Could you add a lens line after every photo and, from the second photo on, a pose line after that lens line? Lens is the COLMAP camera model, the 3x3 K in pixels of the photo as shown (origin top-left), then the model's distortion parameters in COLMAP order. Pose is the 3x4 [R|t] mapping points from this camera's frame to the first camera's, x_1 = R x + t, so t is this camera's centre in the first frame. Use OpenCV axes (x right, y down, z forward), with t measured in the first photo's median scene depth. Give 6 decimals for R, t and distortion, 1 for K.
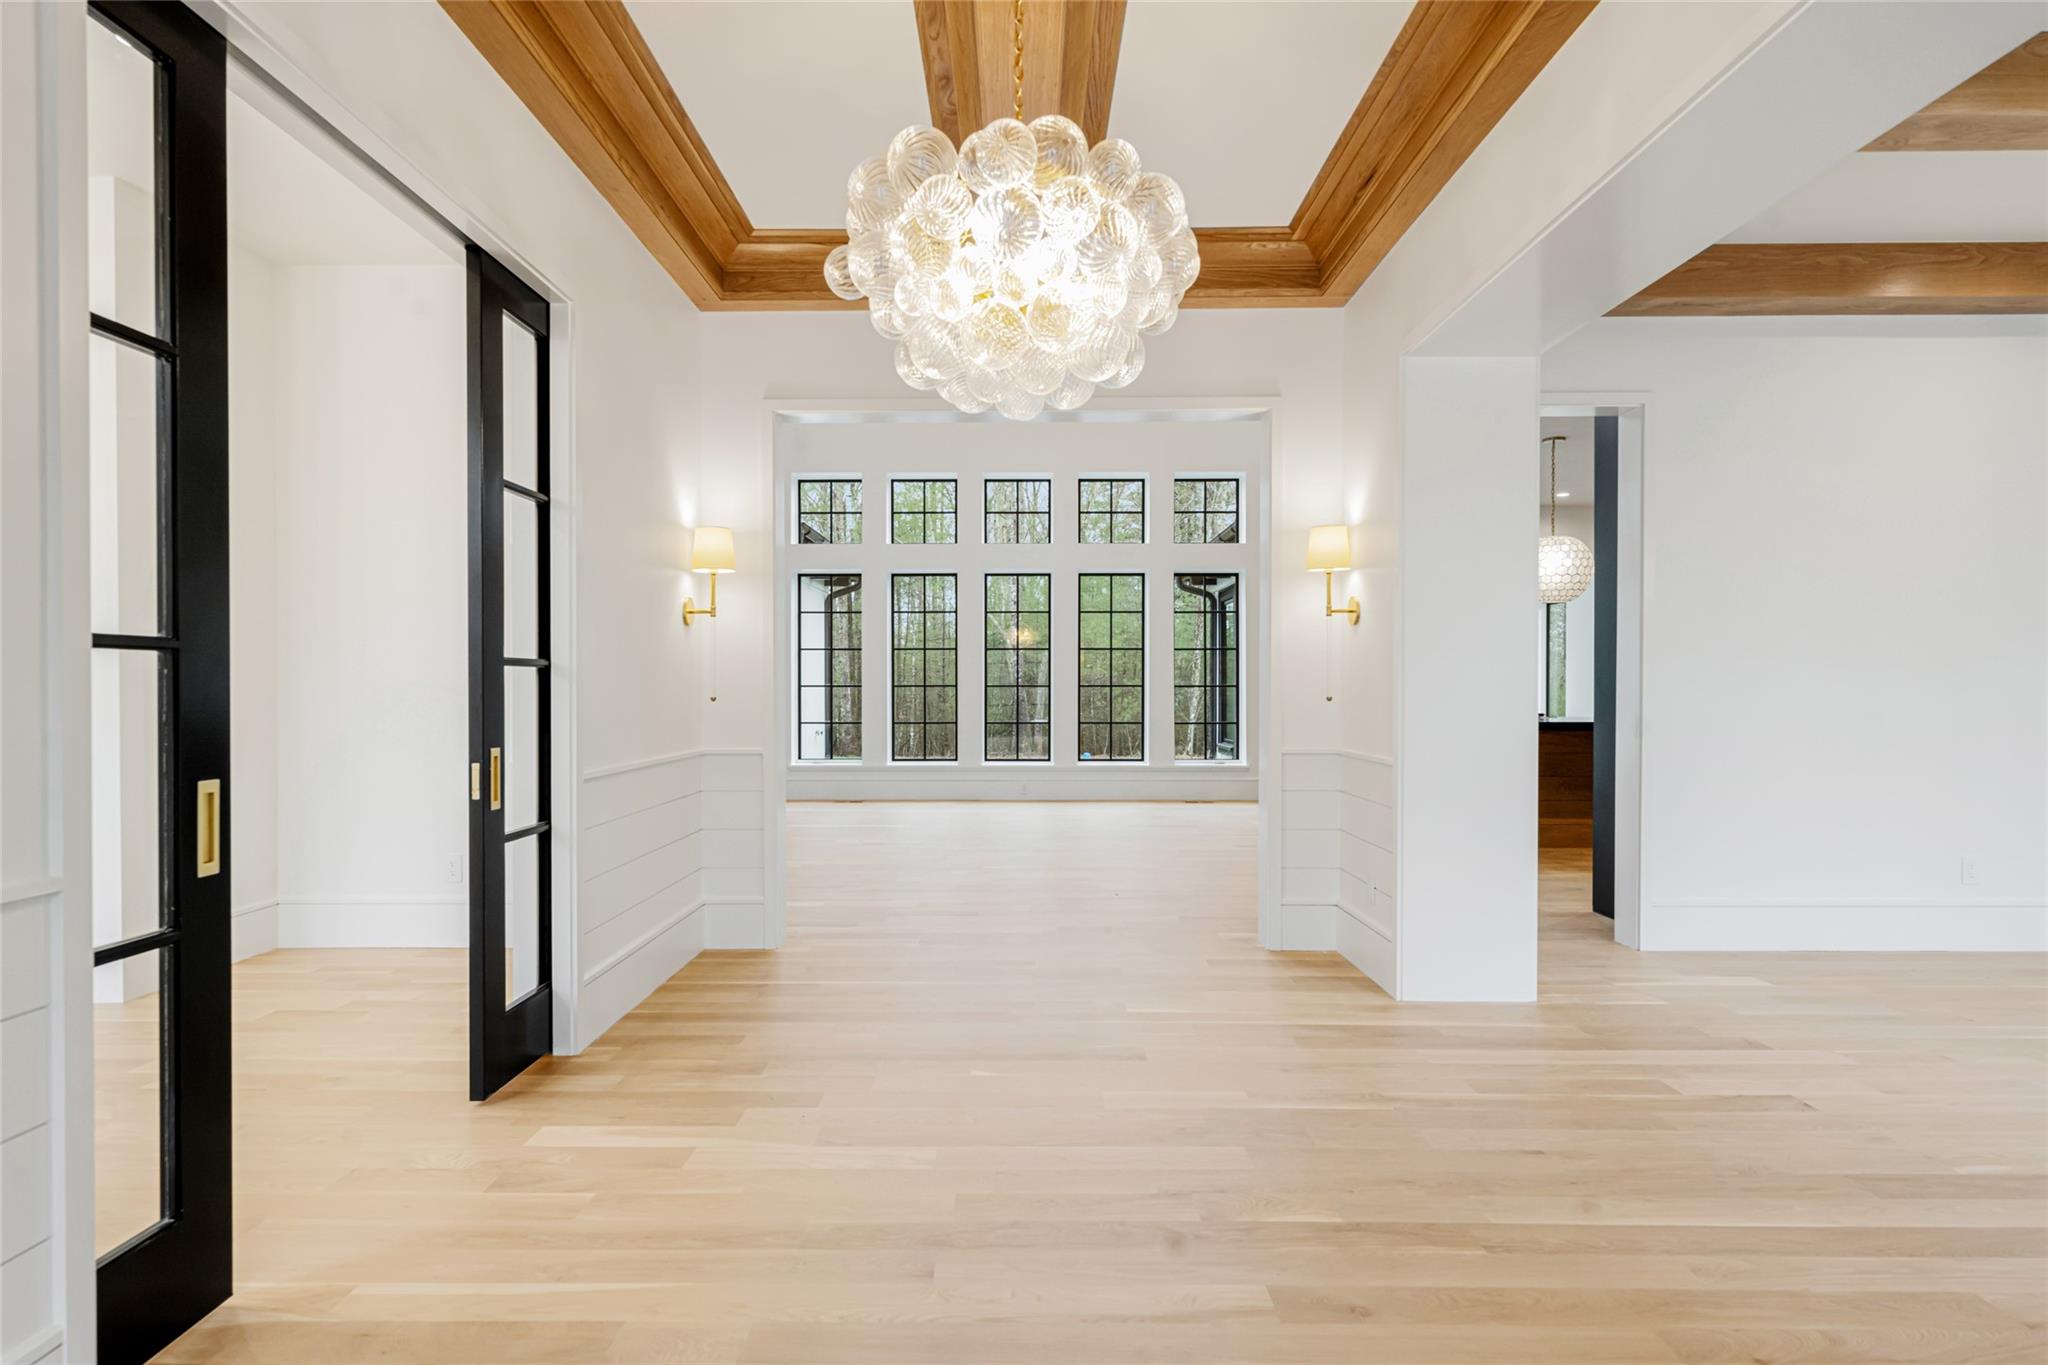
lens RADIAL K [[1089.2, 0, 1022.0], [0, 1089.2, 680.3], [0, 0, 1]] dist [0.005486, 0.001826]
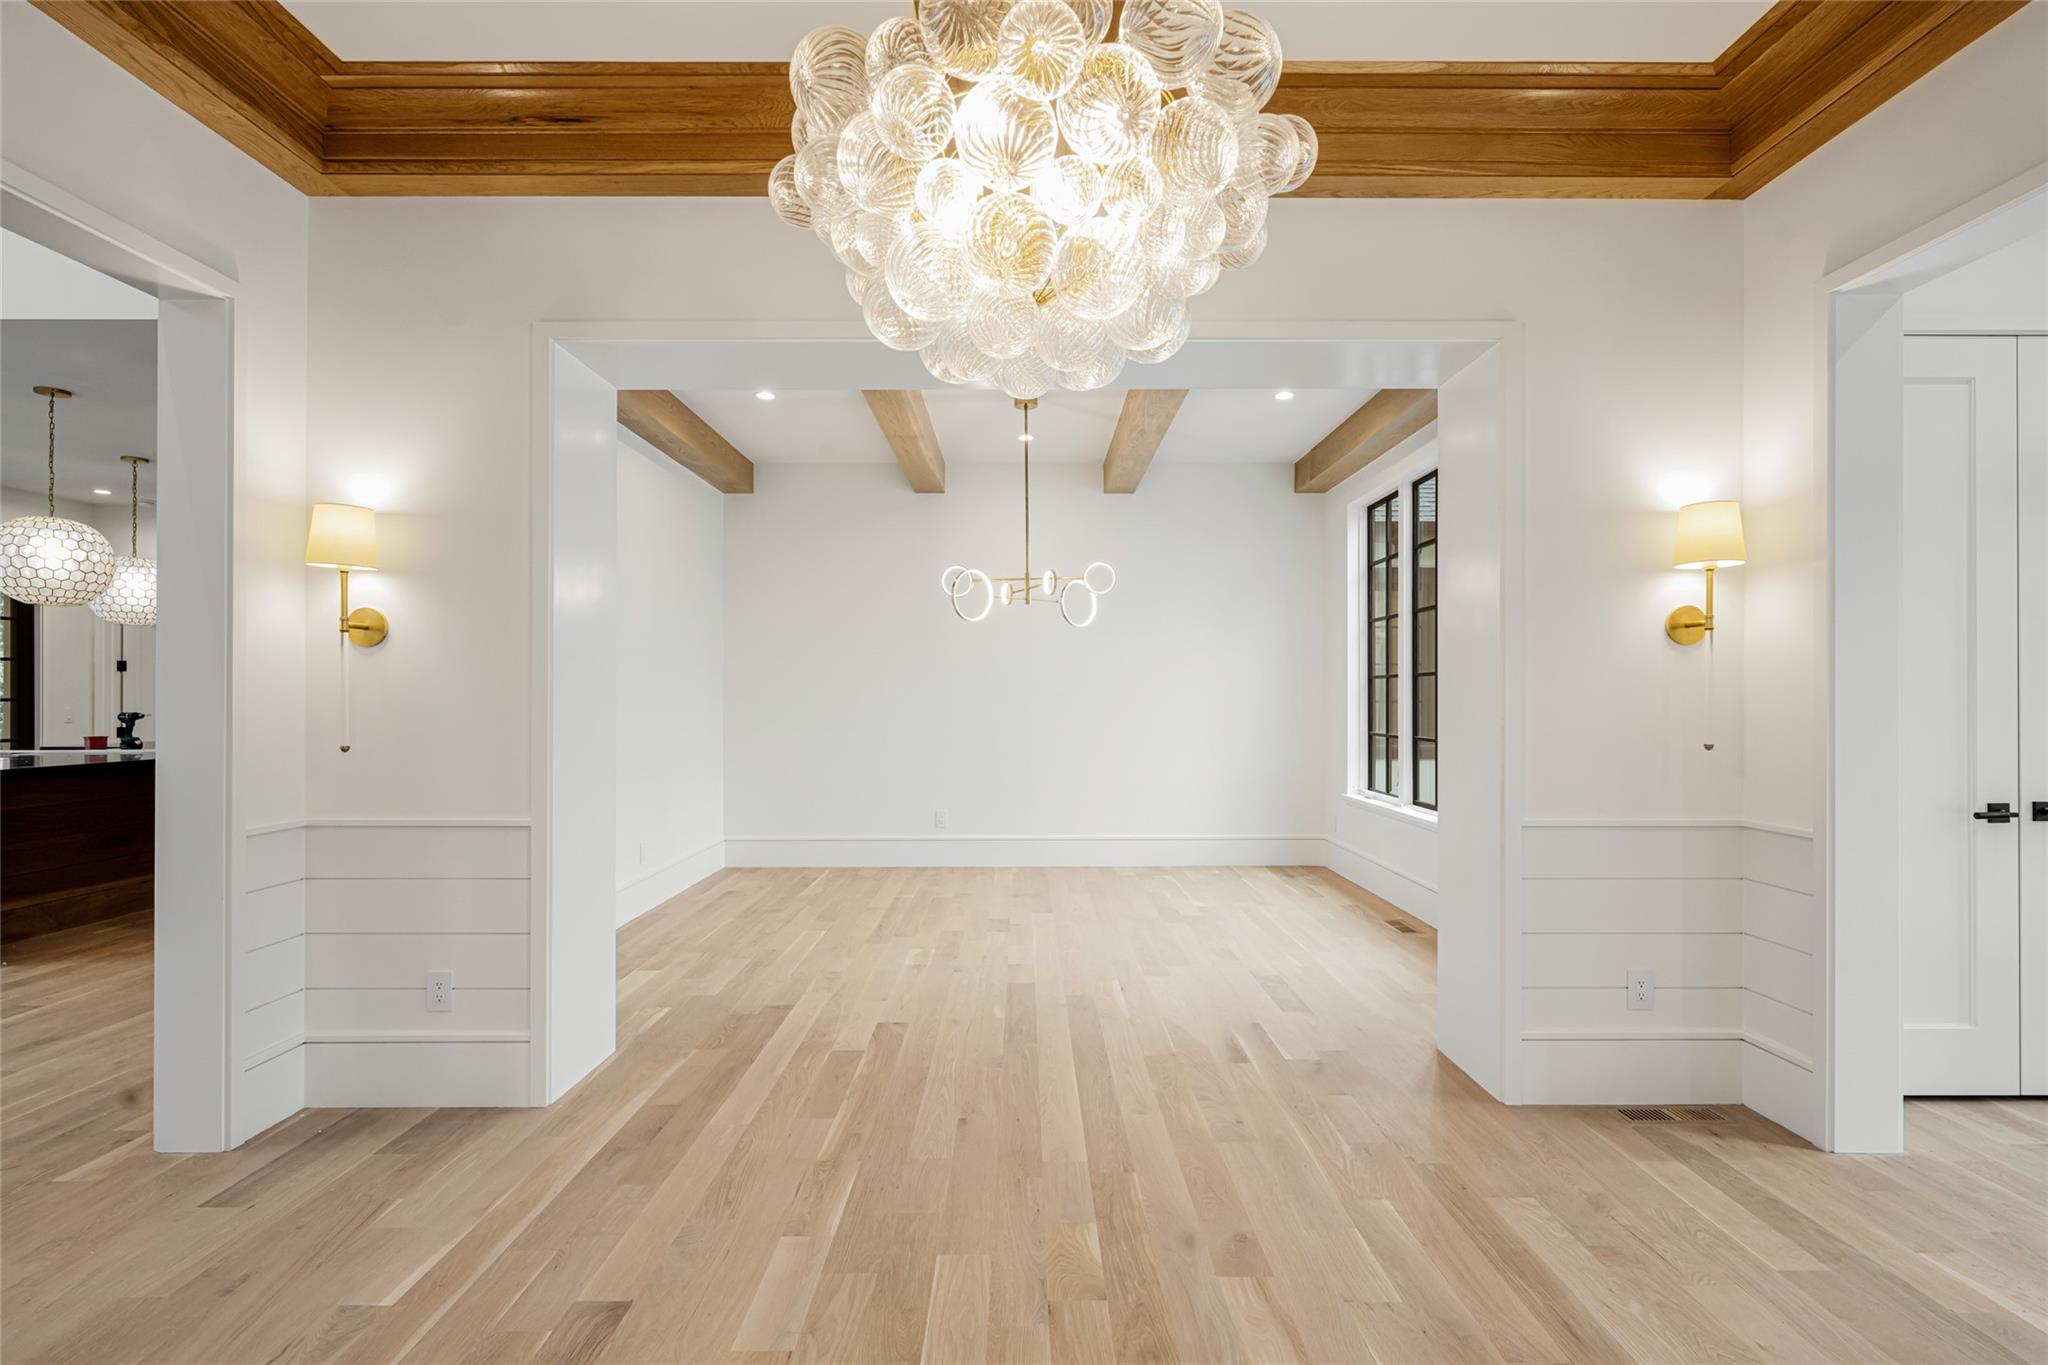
lens RADIAL K [[1031.4, 0, 1034.9], [0, 1031.4, 688.1], [0, 0, 1]] dist [0.001966, 0.002348]
pose [[-0.007405, 0.002842, 0.999969, -0.565781], [-0.002624, 0.999992, -0.002861, -0.029438], [-0.999969, -0.002645, -0.007398, 0.812970]]
